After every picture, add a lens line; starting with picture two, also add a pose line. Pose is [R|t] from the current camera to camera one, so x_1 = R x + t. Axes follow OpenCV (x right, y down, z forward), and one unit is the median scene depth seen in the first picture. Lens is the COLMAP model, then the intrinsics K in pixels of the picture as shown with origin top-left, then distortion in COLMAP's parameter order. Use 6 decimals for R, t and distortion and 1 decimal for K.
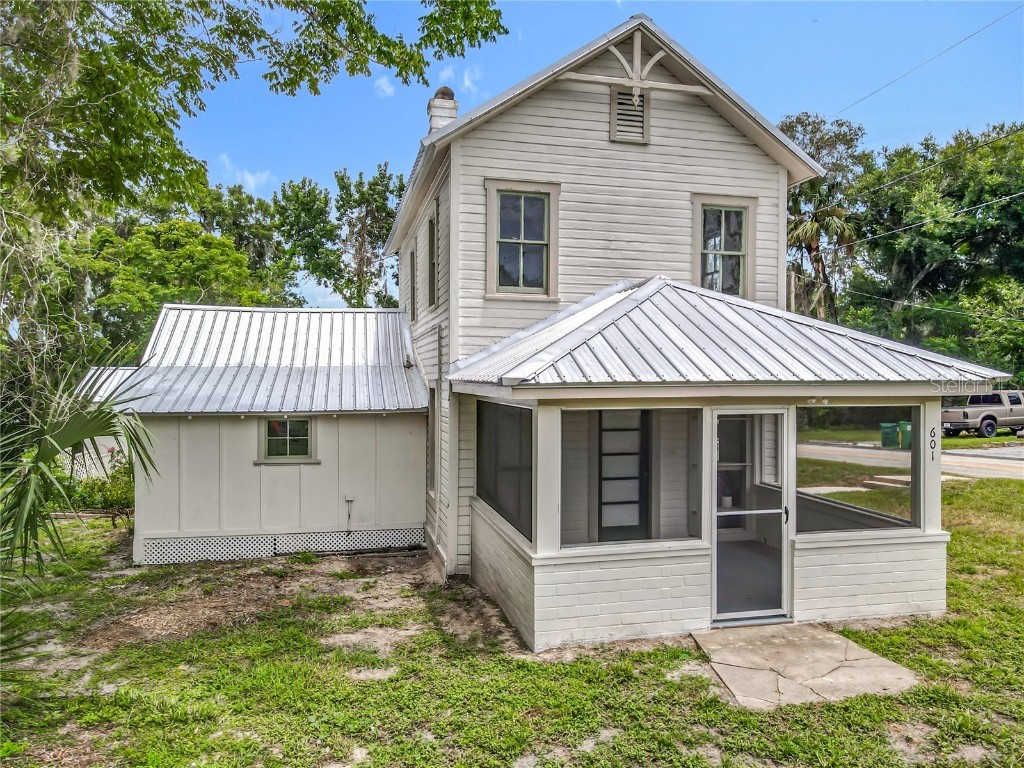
lens RADIAL K [[760.1, 0, 511.5], [0, 760.1, 377.9], [0, 0, 1]] dist [0.004182, 0.001415]
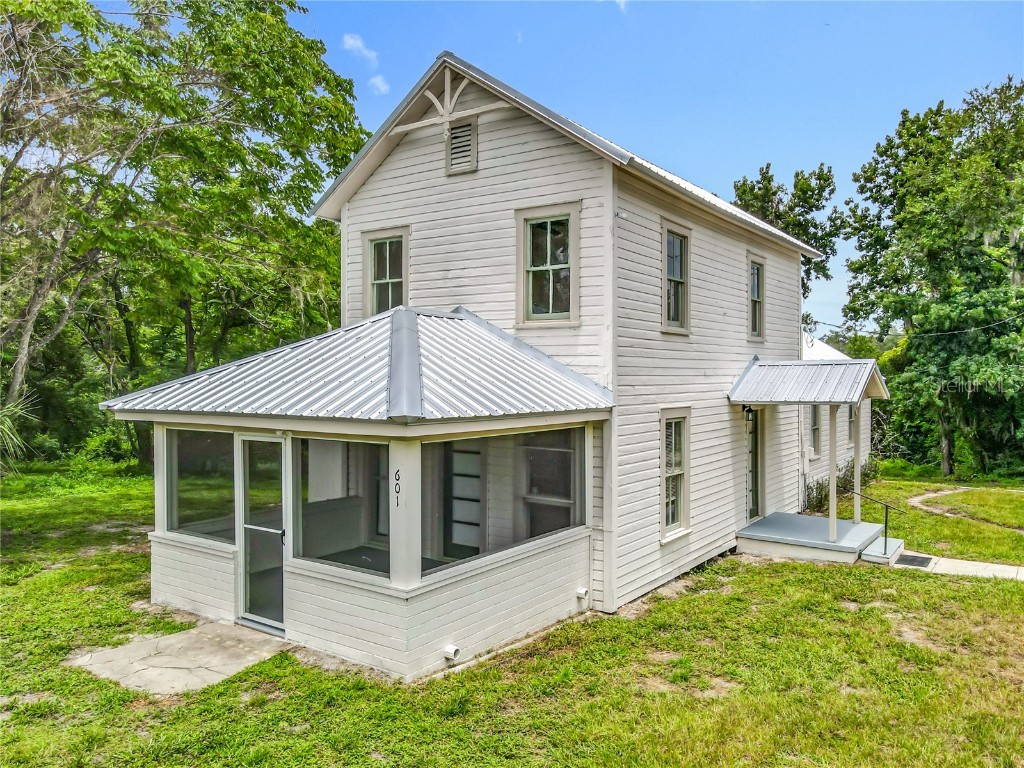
lens RADIAL K [[760.1, 0, 511.5], [0, 760.1, 377.9], [0, 0, 1]] dist [0.004182, 0.001415]
pose [[0.663930, -0.002686, -0.747790, 0.994934], [-0.006778, 0.999931, -0.009609, -0.024429], [0.747764, 0.011448, 0.663866, 0.383336]]
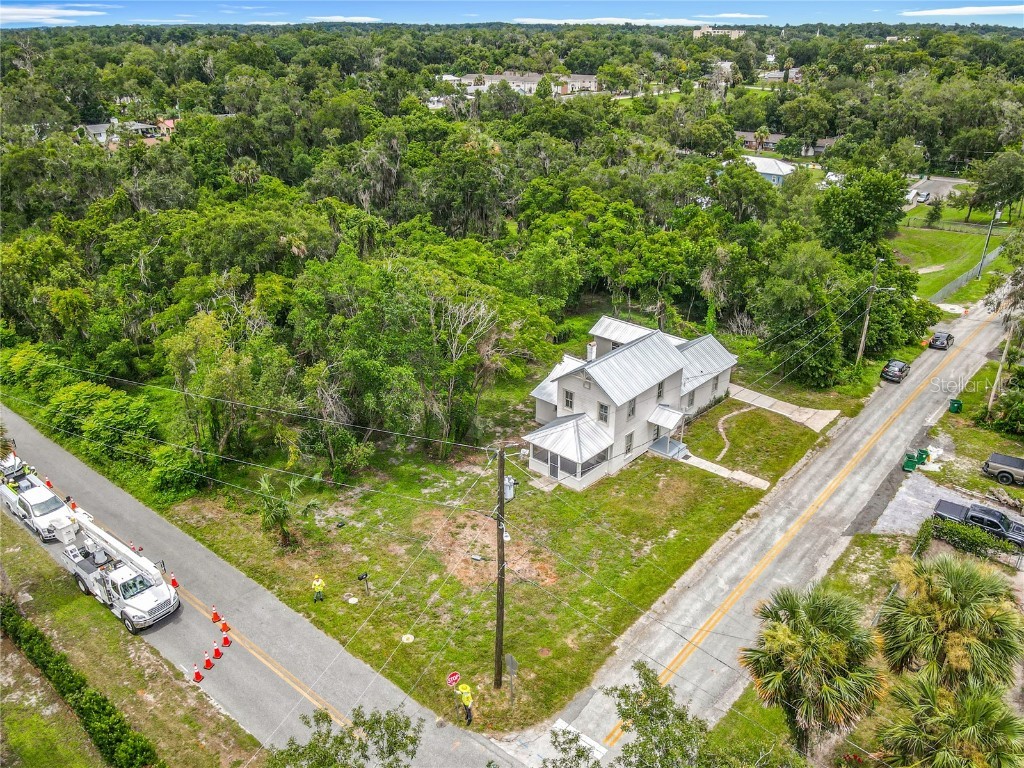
lens RADIAL K [[760.1, 0, 511.5], [0, 760.1, 377.9], [0, 0, 1]] dist [0.004182, 0.001415]
pose [[0.566519, 0.329542, -0.755287, 3.633597], [-0.001175, 0.916879, 0.399165, -2.369799], [0.824048, -0.225247, 0.519816, -1.961789]]
